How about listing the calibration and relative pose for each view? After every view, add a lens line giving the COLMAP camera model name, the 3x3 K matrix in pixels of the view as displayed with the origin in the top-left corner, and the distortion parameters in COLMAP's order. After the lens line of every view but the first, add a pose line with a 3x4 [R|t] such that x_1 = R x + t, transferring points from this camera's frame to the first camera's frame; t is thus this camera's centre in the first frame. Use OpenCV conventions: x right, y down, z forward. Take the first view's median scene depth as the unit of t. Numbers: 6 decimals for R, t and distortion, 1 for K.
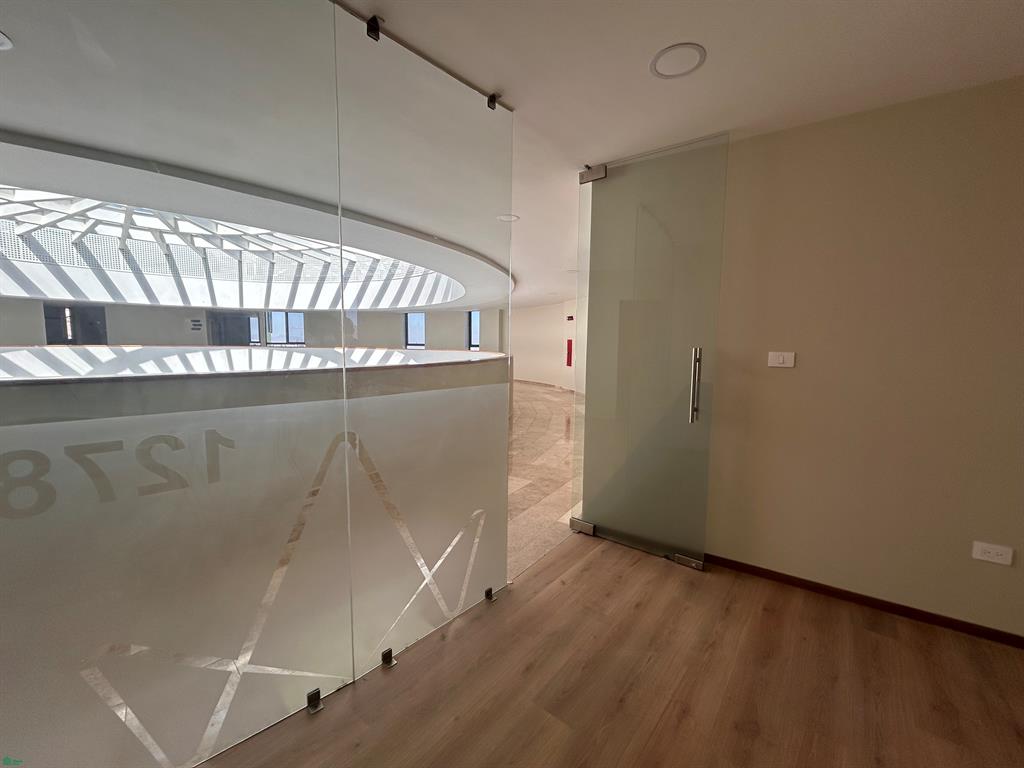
lens RADIAL K [[457.0, 0, 512.0], [0, 457.0, 384.0], [0, 0, 1]] dist [-0.000706, -0.000150]
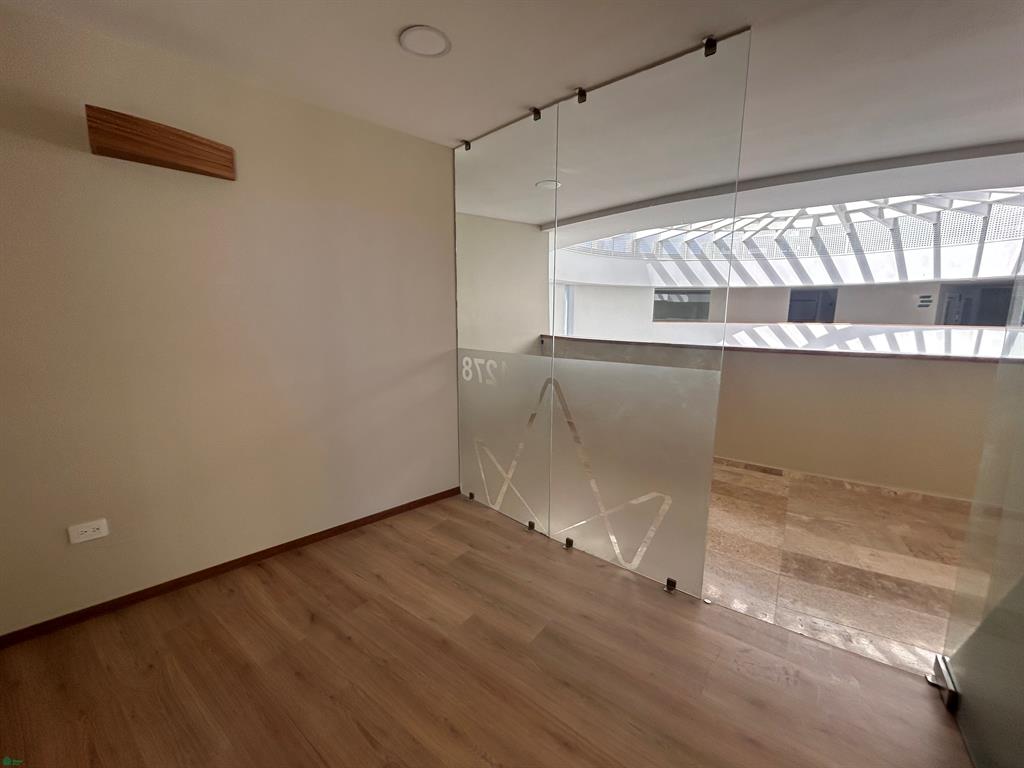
lens RADIAL K [[432.5, 0, 488.5], [0, 432.5, 384.6], [0, 0, 1]] dist [0.002389, 0.000779]
pose [[0.084393, 0.151891, -0.984788, 0.133449], [-0.098206, 0.984770, 0.143472, -0.006799], [0.991581, 0.084604, 0.098024, 0.088381]]
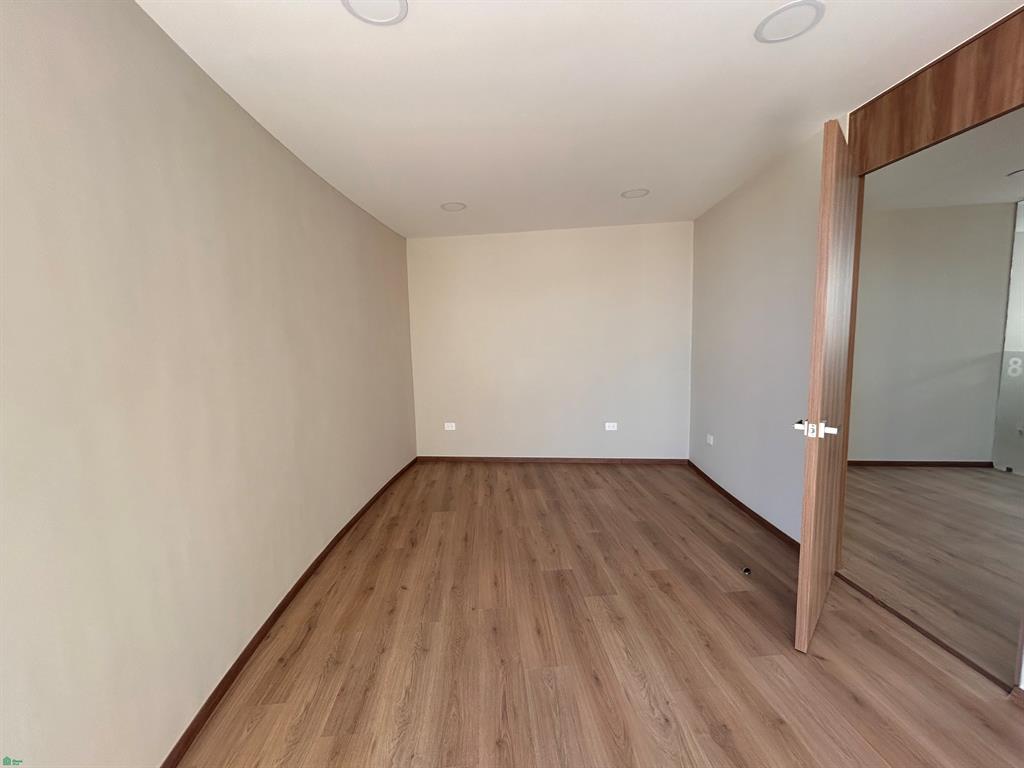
lens RADIAL K [[430.6, 0, 501.8], [0, 430.6, 380.3], [0, 0, 1]] dist [0.000495, 0.000149]
pose [[-0.663355, 0.089853, -0.742890, 0.359780], [-0.051184, 0.984991, 0.164840, -0.002379], [0.746552, 0.147372, -0.648800, 0.028547]]
